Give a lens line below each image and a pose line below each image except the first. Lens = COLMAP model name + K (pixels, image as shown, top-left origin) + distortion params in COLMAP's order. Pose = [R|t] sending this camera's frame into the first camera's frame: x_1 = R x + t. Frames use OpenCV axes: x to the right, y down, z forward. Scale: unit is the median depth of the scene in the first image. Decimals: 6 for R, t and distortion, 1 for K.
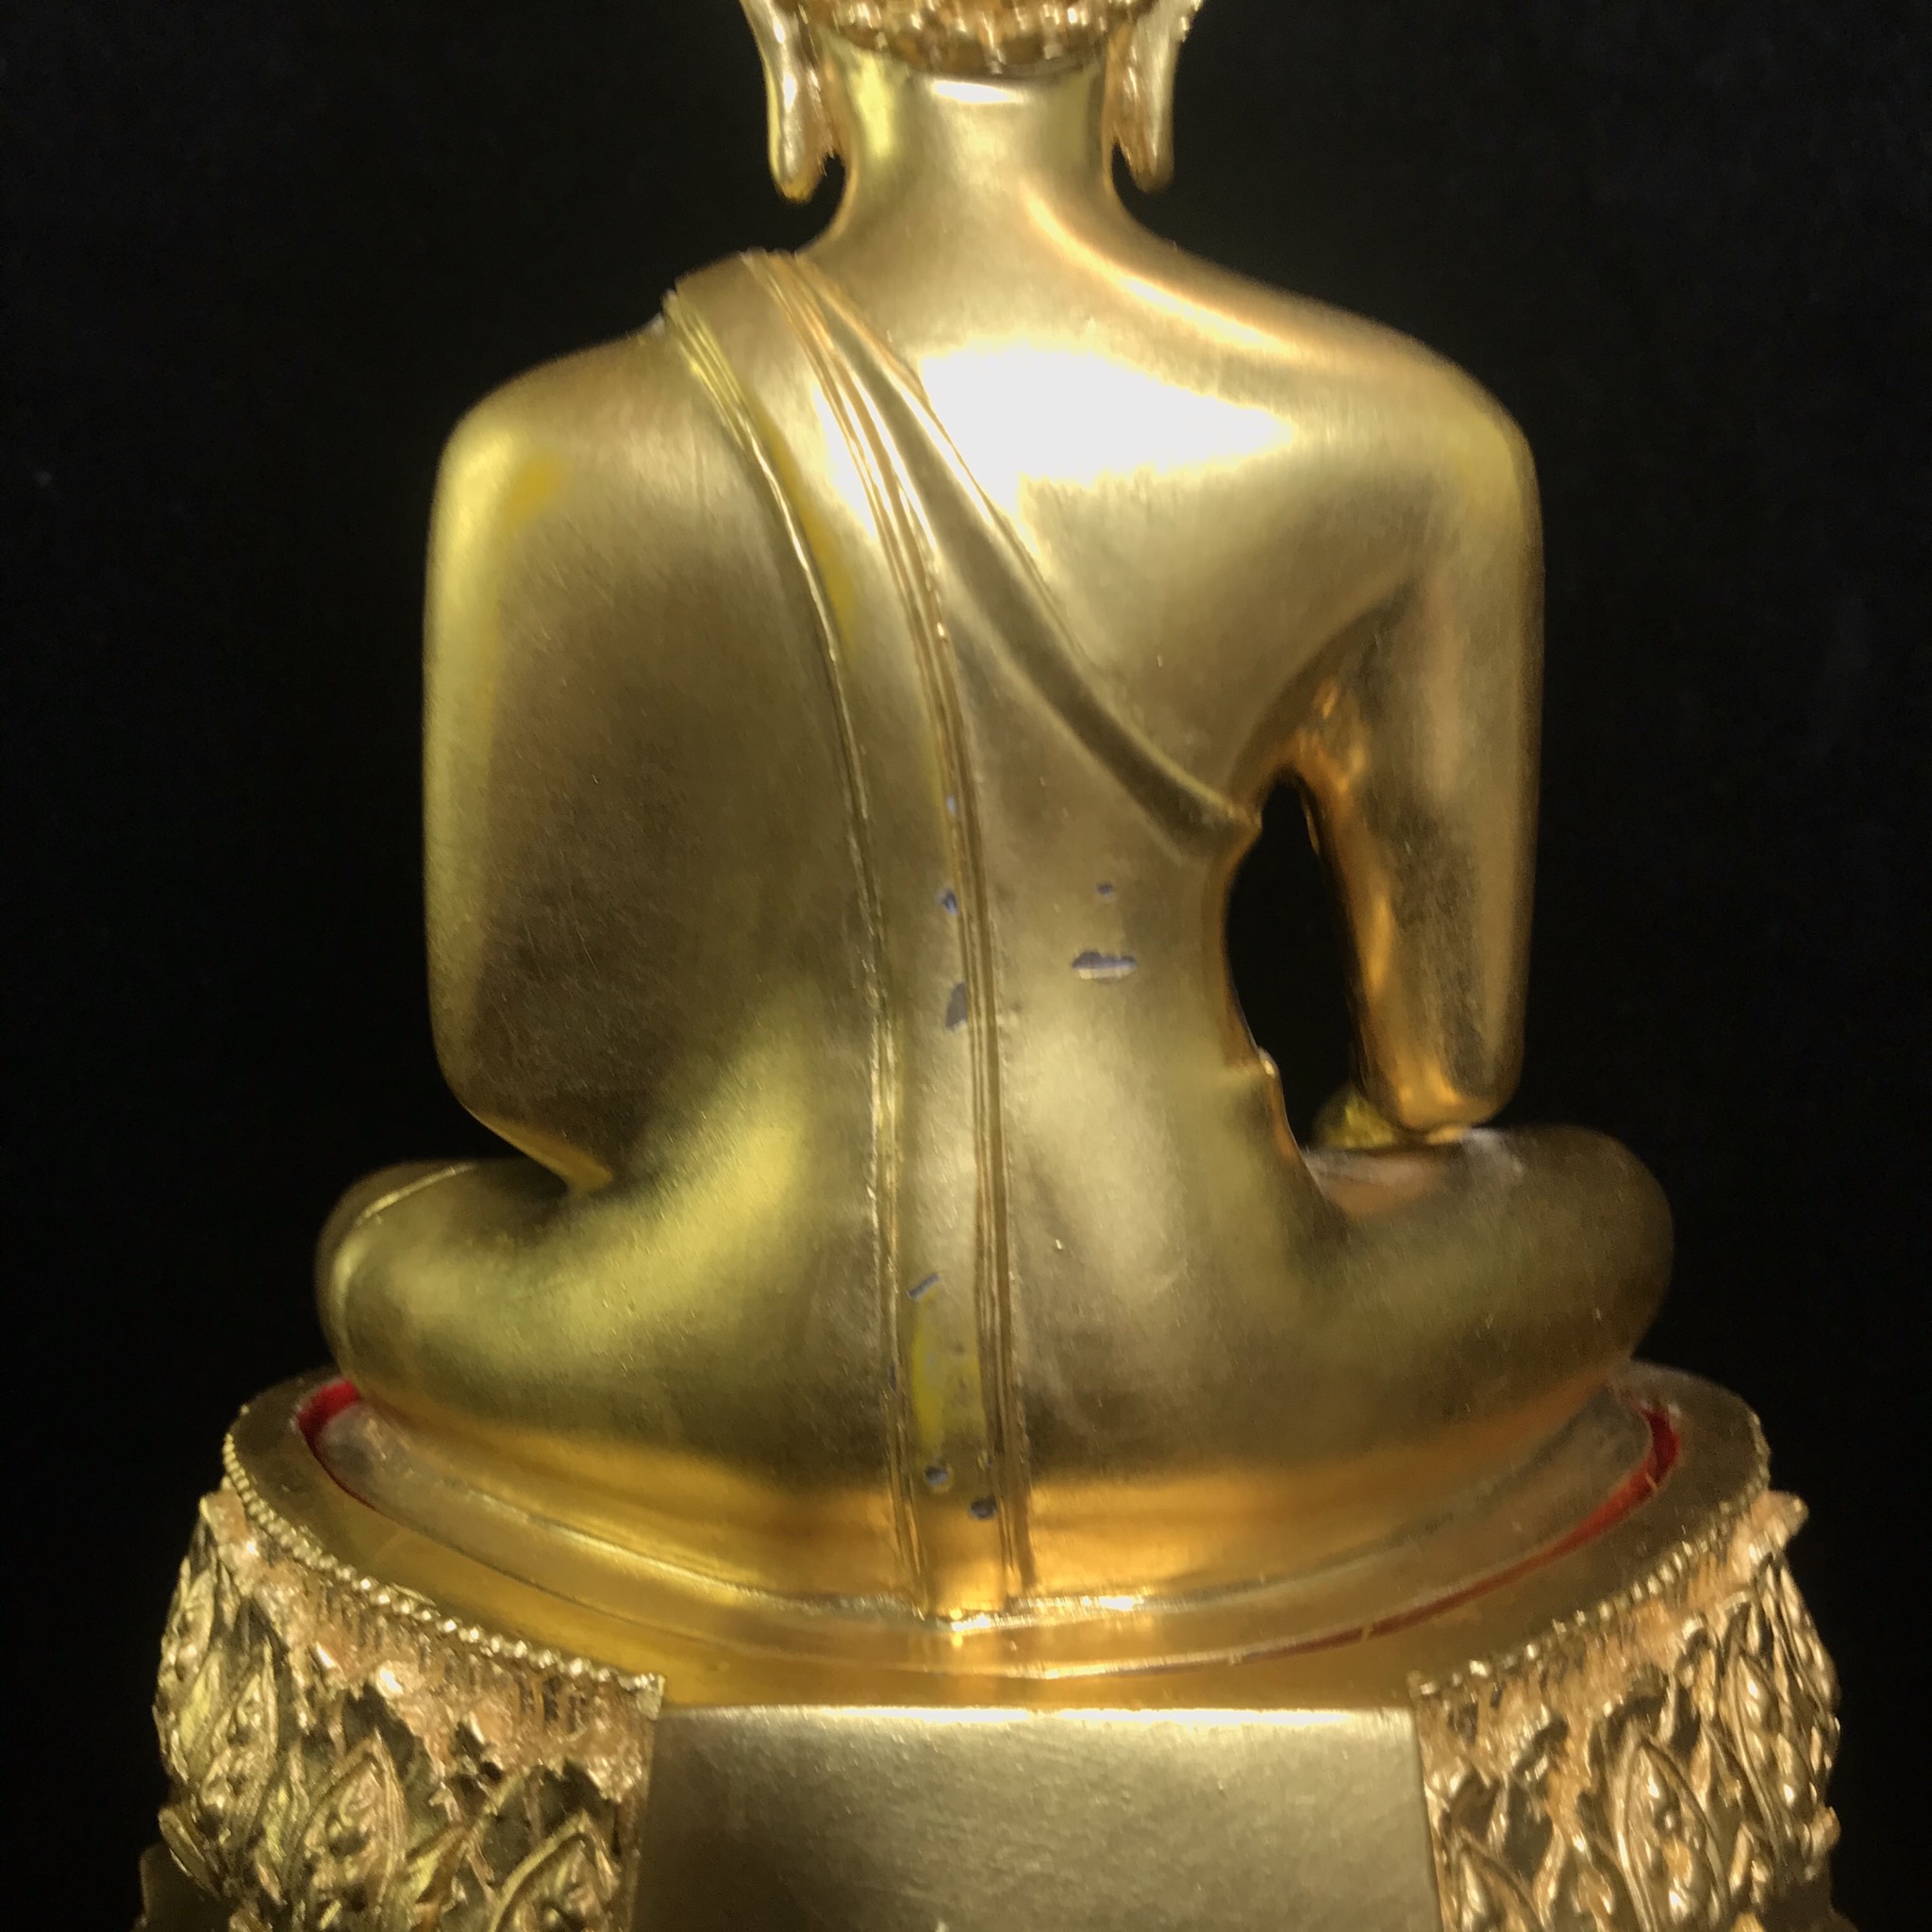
lens RADIAL K [[2353.0, 0, 917.1], [0, 2353.0, 970.1], [0, 0, 1]] dist [0.214330, -0.647087]
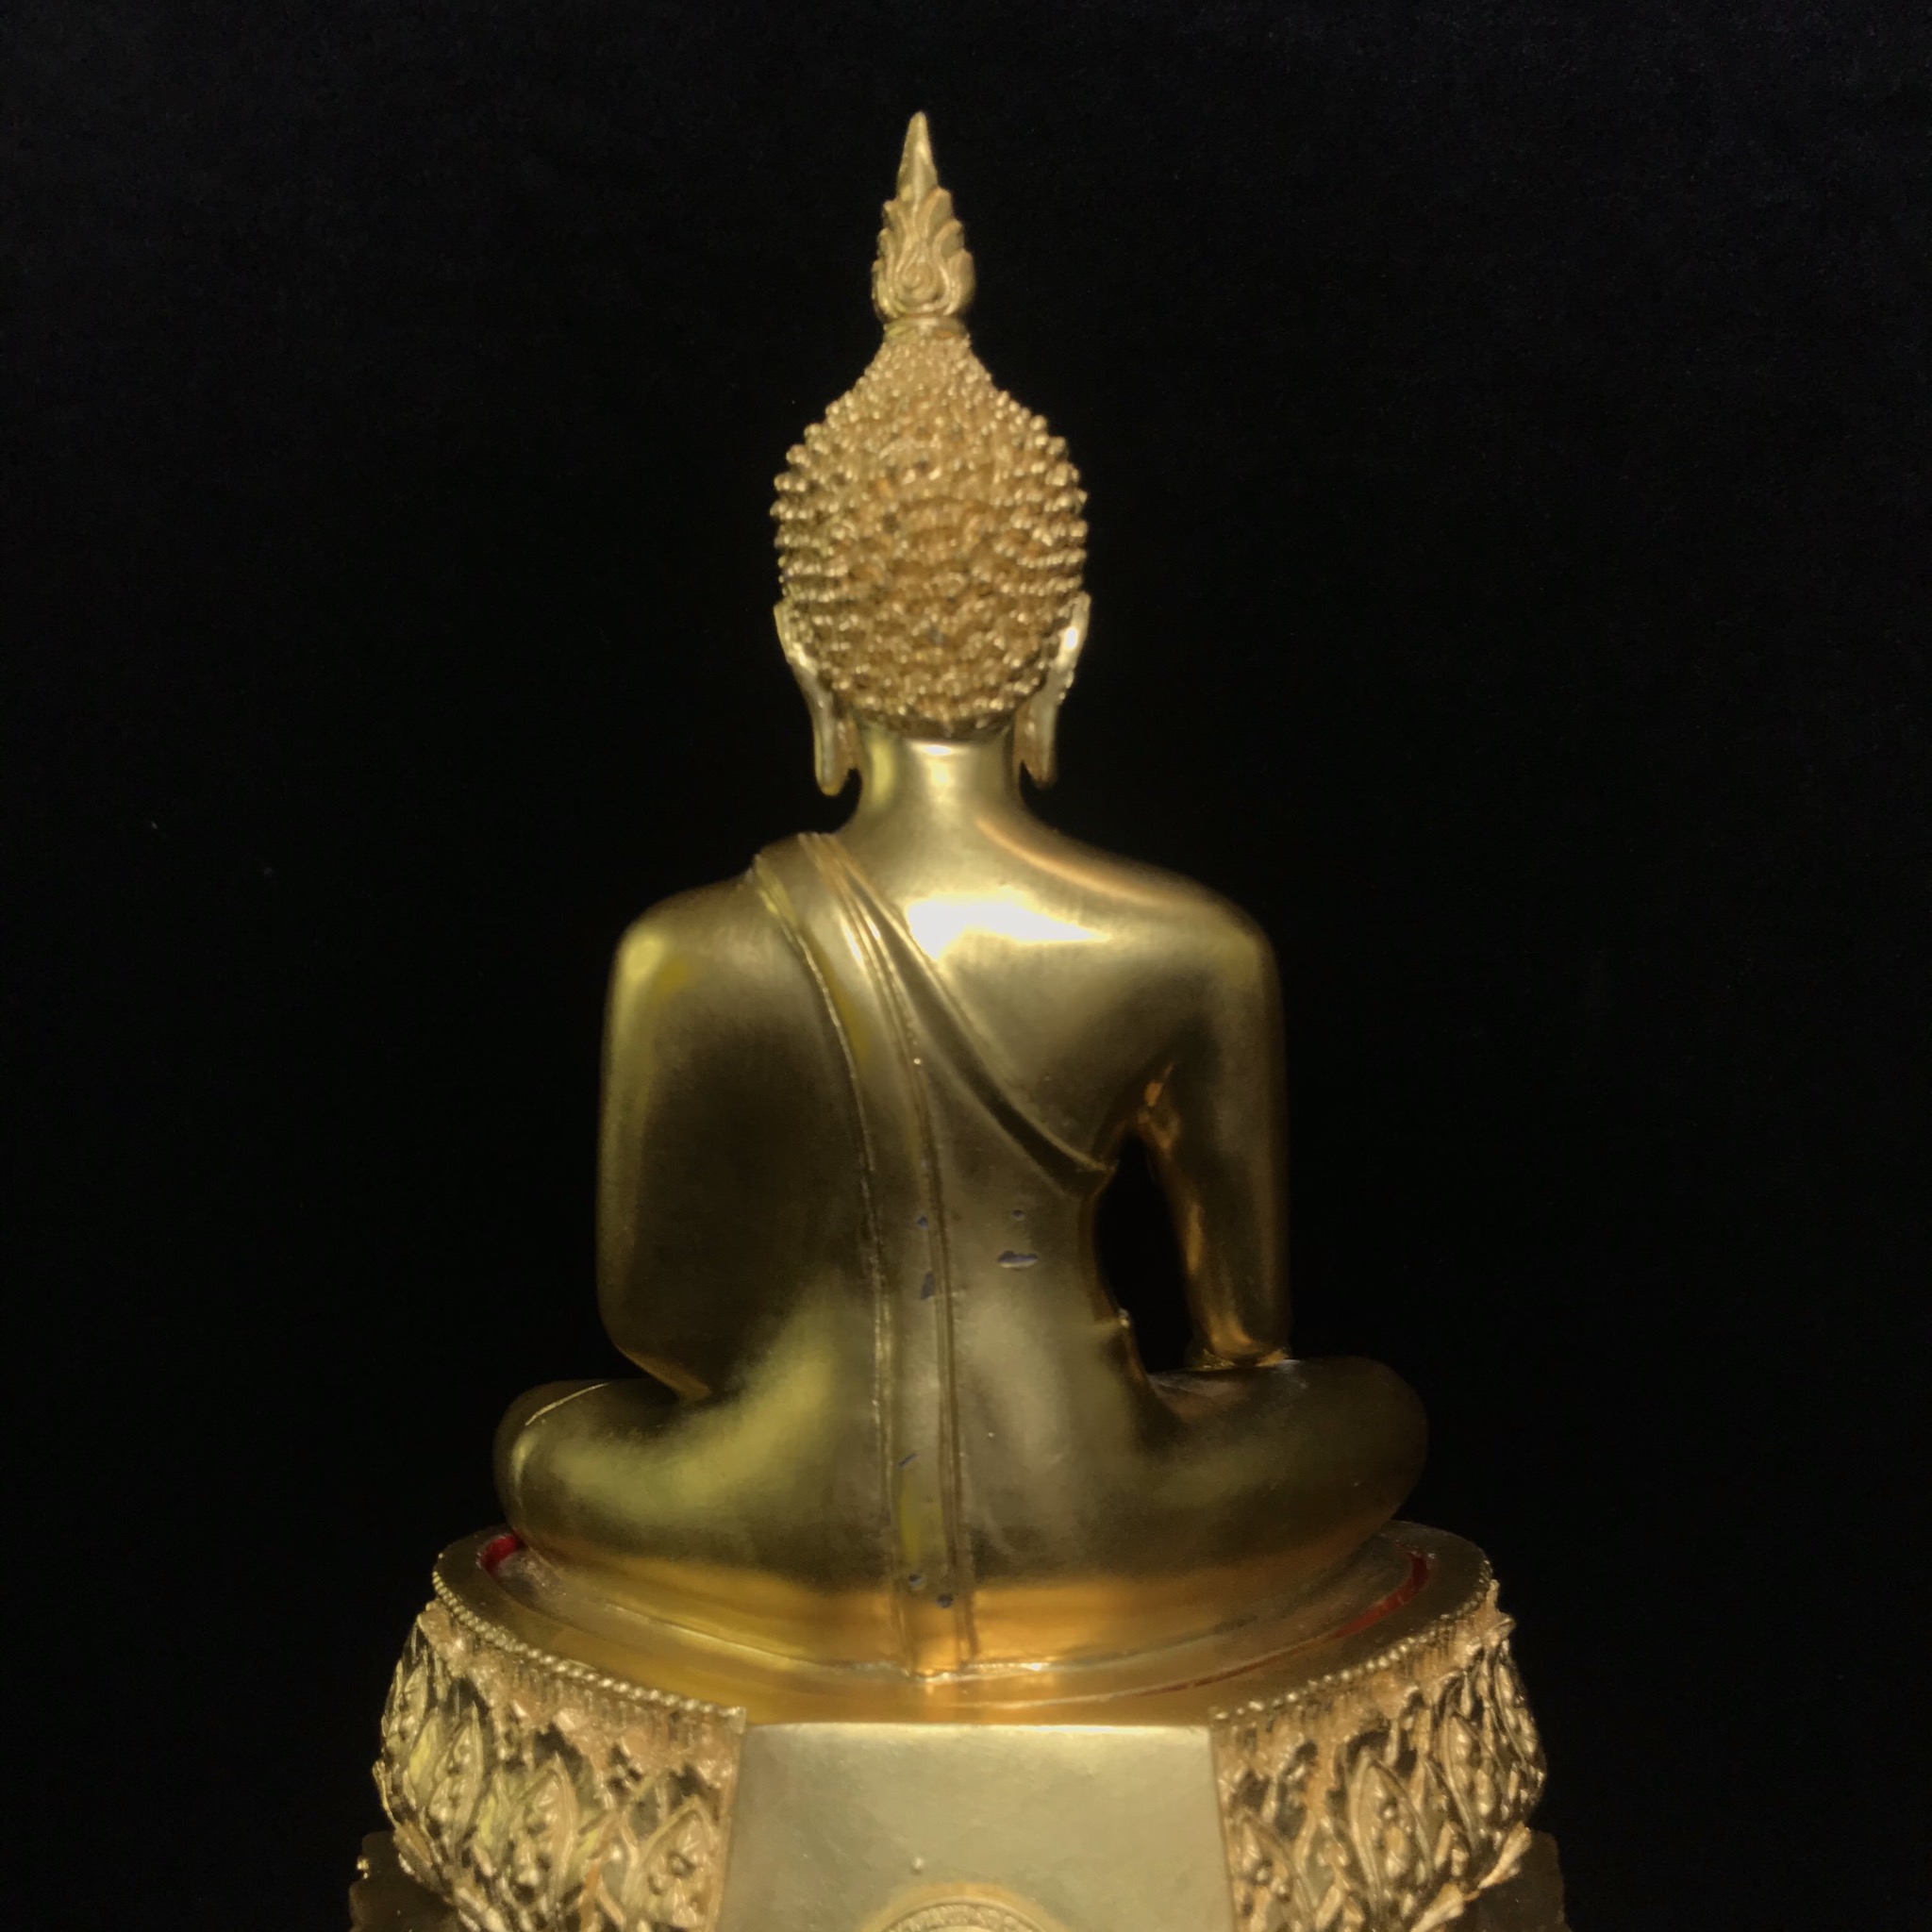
lens RADIAL K [[2353.0, 0, 917.1], [0, 2353.0, 970.1], [0, 0, 1]] dist [0.214330, -0.647087]
pose [[0.999999, -0.001095, -0.000092, 0.009543], [0.001084, 0.996445, -0.084244, -0.062770], [0.000183, 0.084244, 0.996445, -0.631452]]
